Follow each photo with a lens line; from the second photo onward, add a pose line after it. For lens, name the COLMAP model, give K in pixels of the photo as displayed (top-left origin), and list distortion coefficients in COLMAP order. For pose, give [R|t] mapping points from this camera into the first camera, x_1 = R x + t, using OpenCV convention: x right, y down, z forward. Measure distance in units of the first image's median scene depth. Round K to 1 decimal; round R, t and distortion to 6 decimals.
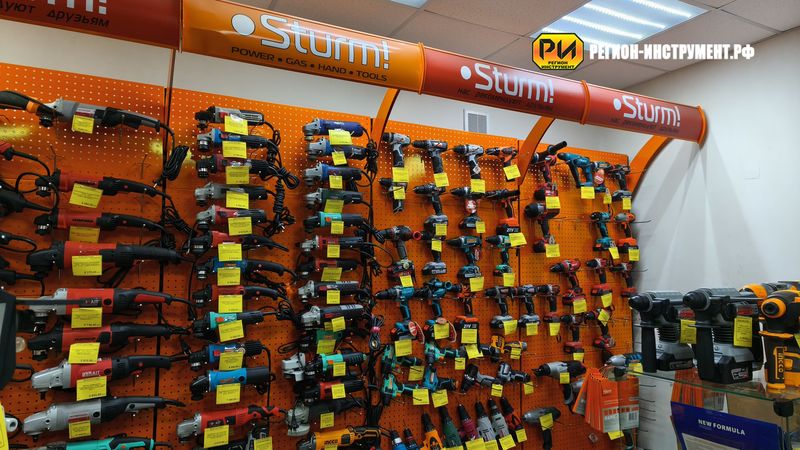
lens RADIAL K [[522.5, 0, 399.1], [0, 522.5, 226.9], [0, 0, 1]] dist [0.069226, -0.049698]
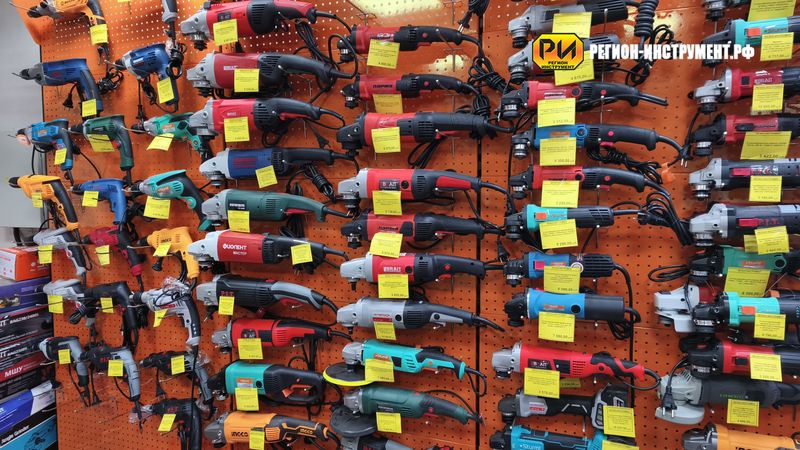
lens RADIAL K [[522.5, 0, 399.1], [0, 522.5, 226.9], [0, 0, 1]] dist [0.069226, -0.049698]
pose [[0.651614, 0.052061, -0.756762, 0.039333], [0.052366, 0.992175, 0.113346, 0.094596], [0.756741, -0.113487, 0.643789, 0.394444]]
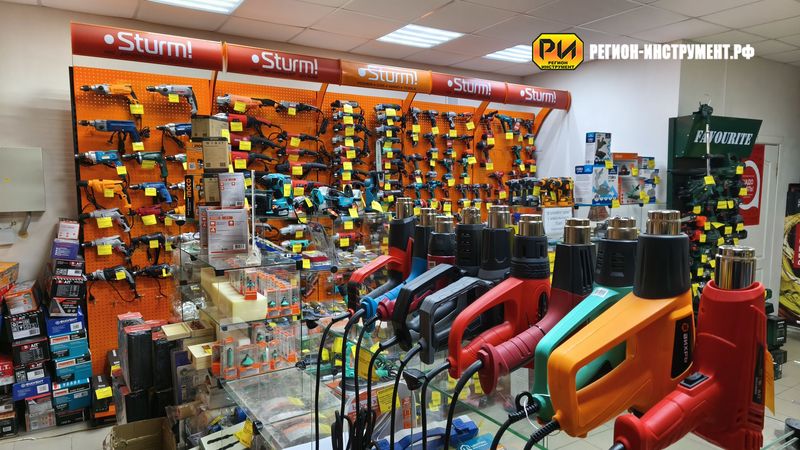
lens RADIAL K [[522.5, 0, 399.1], [0, 522.5, 226.9], [0, 0, 1]] dist [0.069226, -0.049698]
pose [[0.997650, -0.001117, 0.068514, -0.231864], [-0.009833, 0.987184, 0.159281, -0.051219], [-0.067814, -0.159580, 0.984853, -1.216328]]
